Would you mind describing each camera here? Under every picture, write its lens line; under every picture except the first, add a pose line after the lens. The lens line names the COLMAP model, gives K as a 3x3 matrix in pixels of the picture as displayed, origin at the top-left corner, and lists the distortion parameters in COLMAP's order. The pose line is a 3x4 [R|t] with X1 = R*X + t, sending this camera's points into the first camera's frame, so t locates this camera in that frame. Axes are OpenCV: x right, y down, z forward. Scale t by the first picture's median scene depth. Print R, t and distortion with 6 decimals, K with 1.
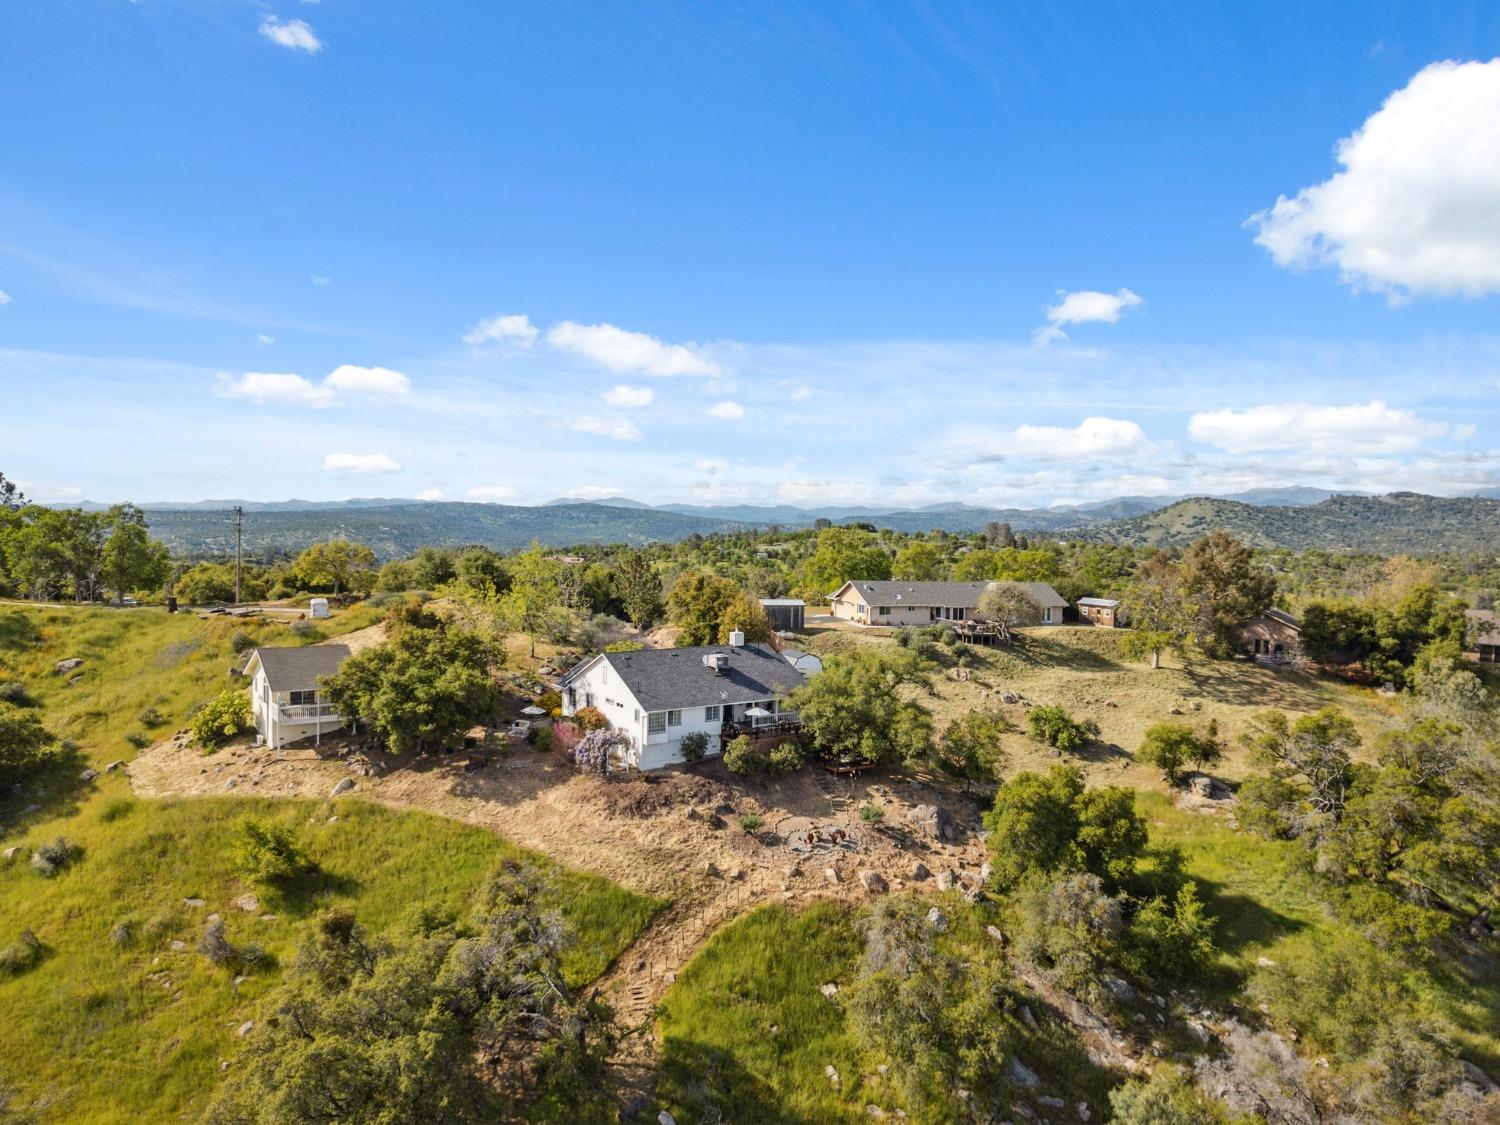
lens RADIAL K [[1072.6, 0, 738.7], [0, 1072.6, 561.0], [0, 0, 1]] dist [-0.002538, -0.004542]
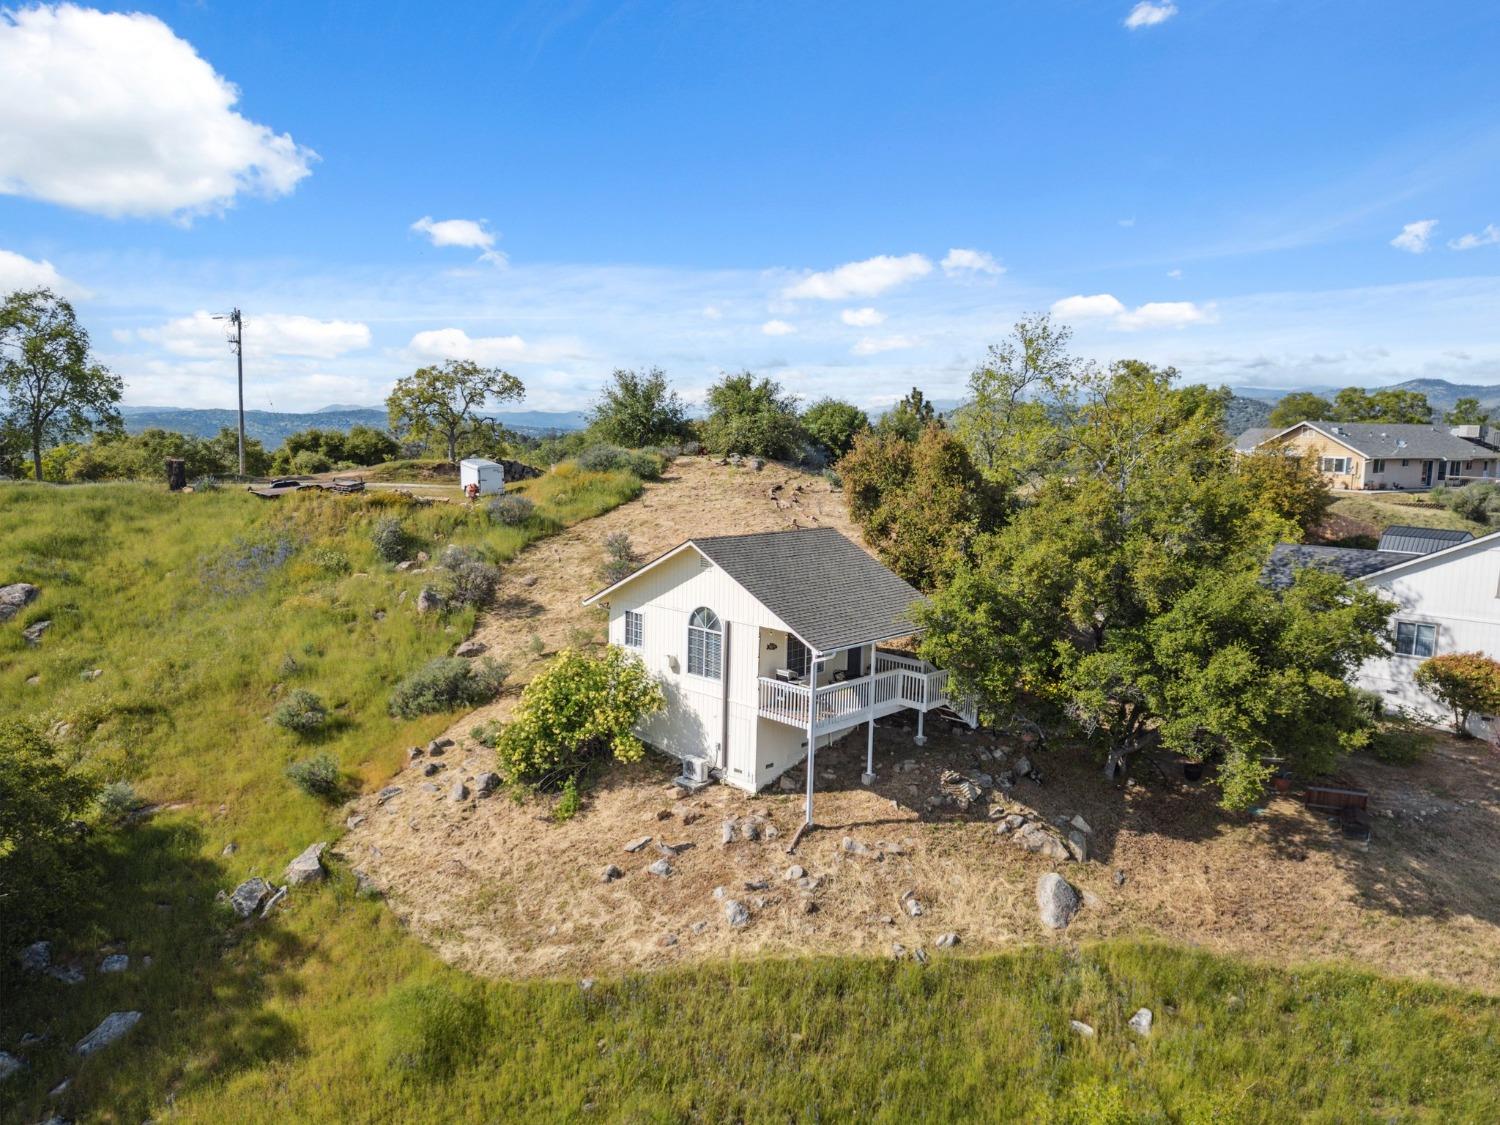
lens RADIAL K [[1072.6, 0, 738.7], [0, 1072.6, 561.0], [0, 0, 1]] dist [-0.002538, -0.004542]
pose [[0.983500, -0.030693, 0.178285, -0.512603], [0.013916, 0.995418, 0.094600, 0.053705], [-0.180372, -0.090558, 0.979421, 0.632305]]
